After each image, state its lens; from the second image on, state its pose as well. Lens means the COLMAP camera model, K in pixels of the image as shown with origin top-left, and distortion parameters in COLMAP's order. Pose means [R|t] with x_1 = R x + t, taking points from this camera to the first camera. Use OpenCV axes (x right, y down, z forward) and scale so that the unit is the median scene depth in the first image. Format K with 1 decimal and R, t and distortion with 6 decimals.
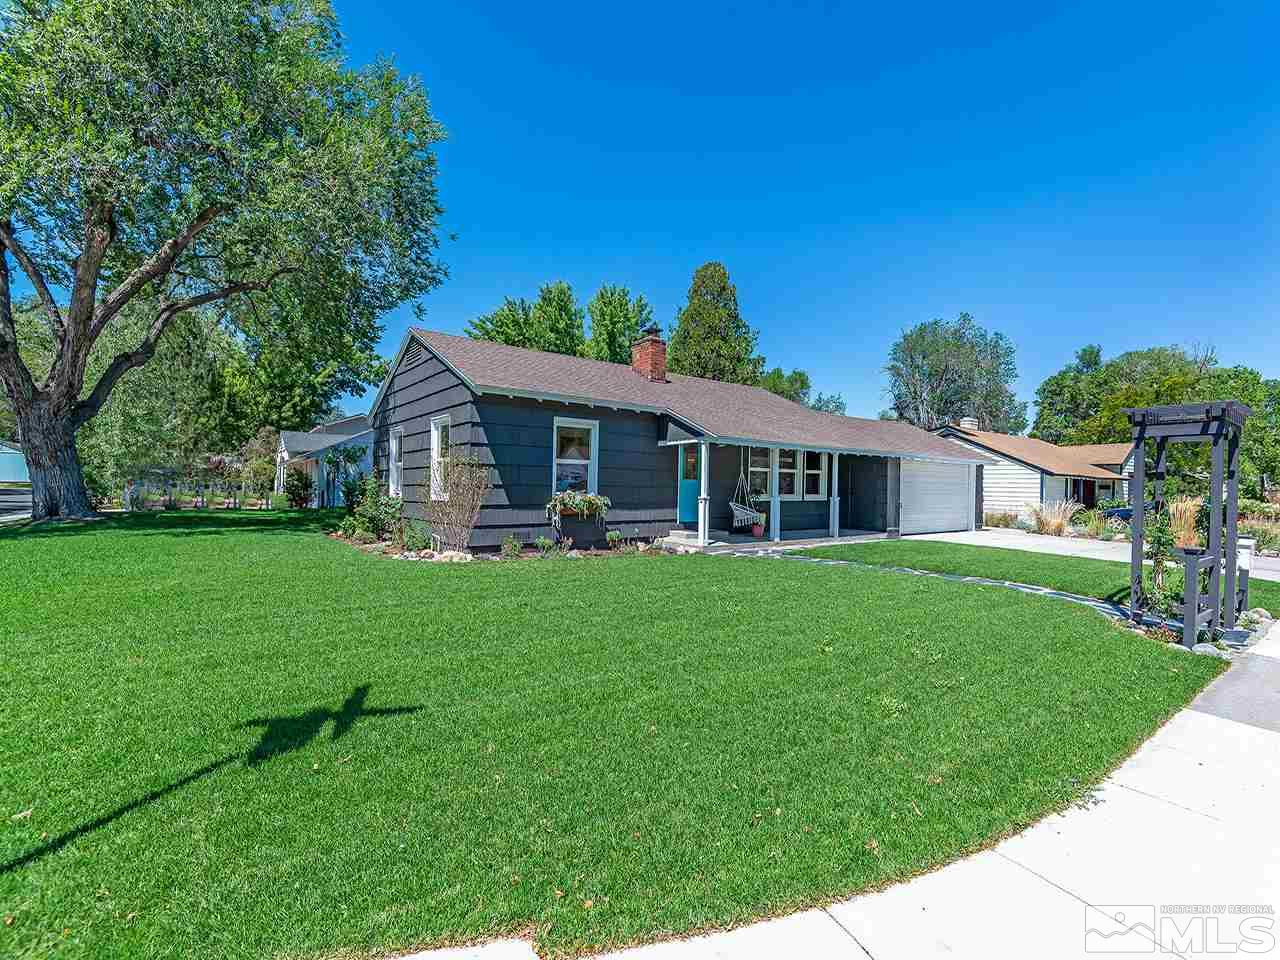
lens RADIAL K [[629.5, 0, 680.0], [0, 629.5, 481.8], [0, 0, 1]] dist [0.036323, -0.022685]
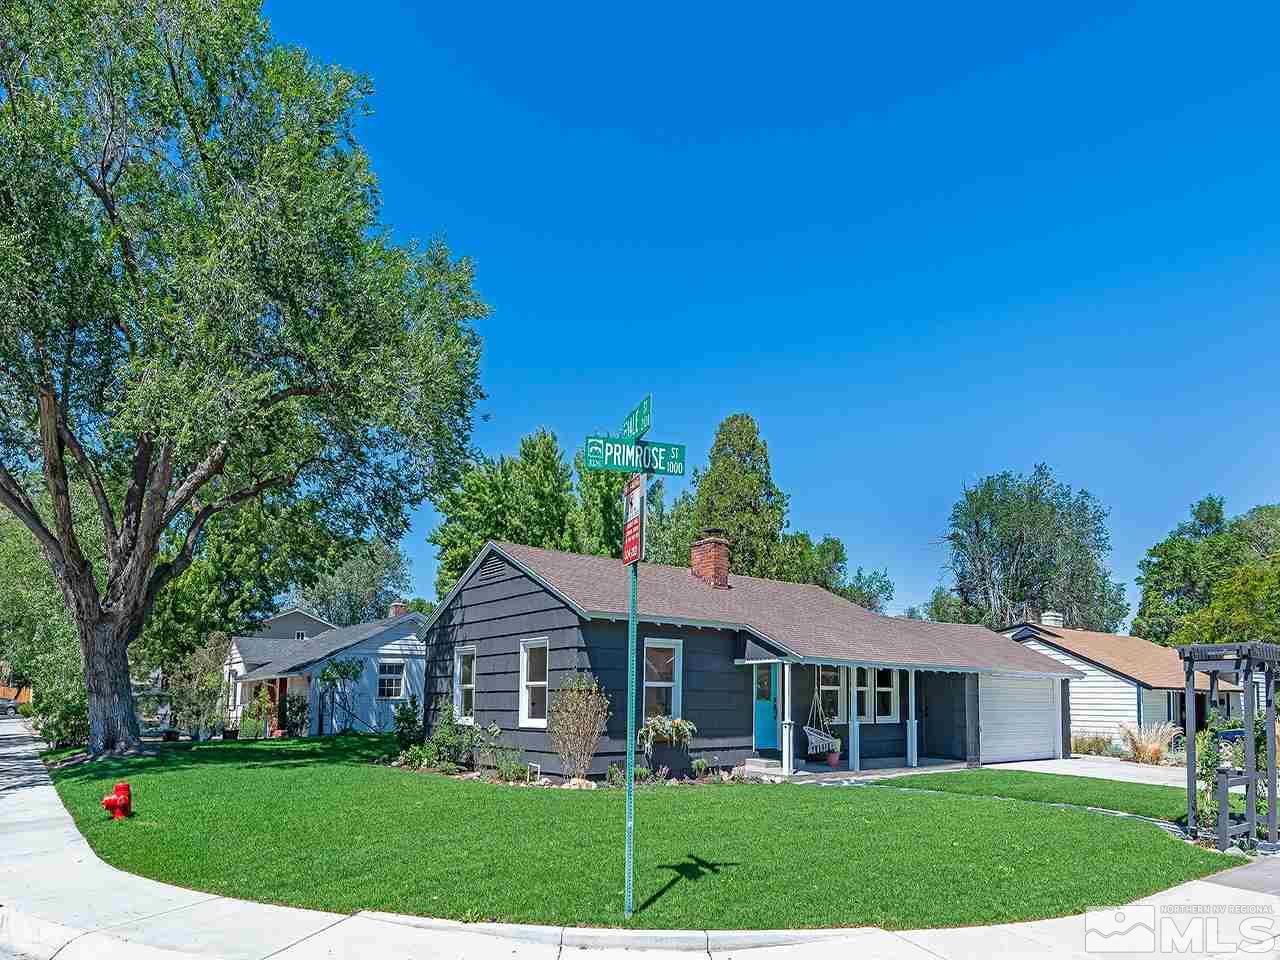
lens RADIAL K [[1664.6, 0, 640.1], [0, 1664.6, 410.6], [0, 0, 1]] dist [0.151606, -0.500728]
pose [[0.983731, 0.028131, 0.177429, -0.565725], [-0.003339, 0.990357, -0.138502, -0.079131], [-0.179614, 0.135656, 0.974339, -1.298865]]
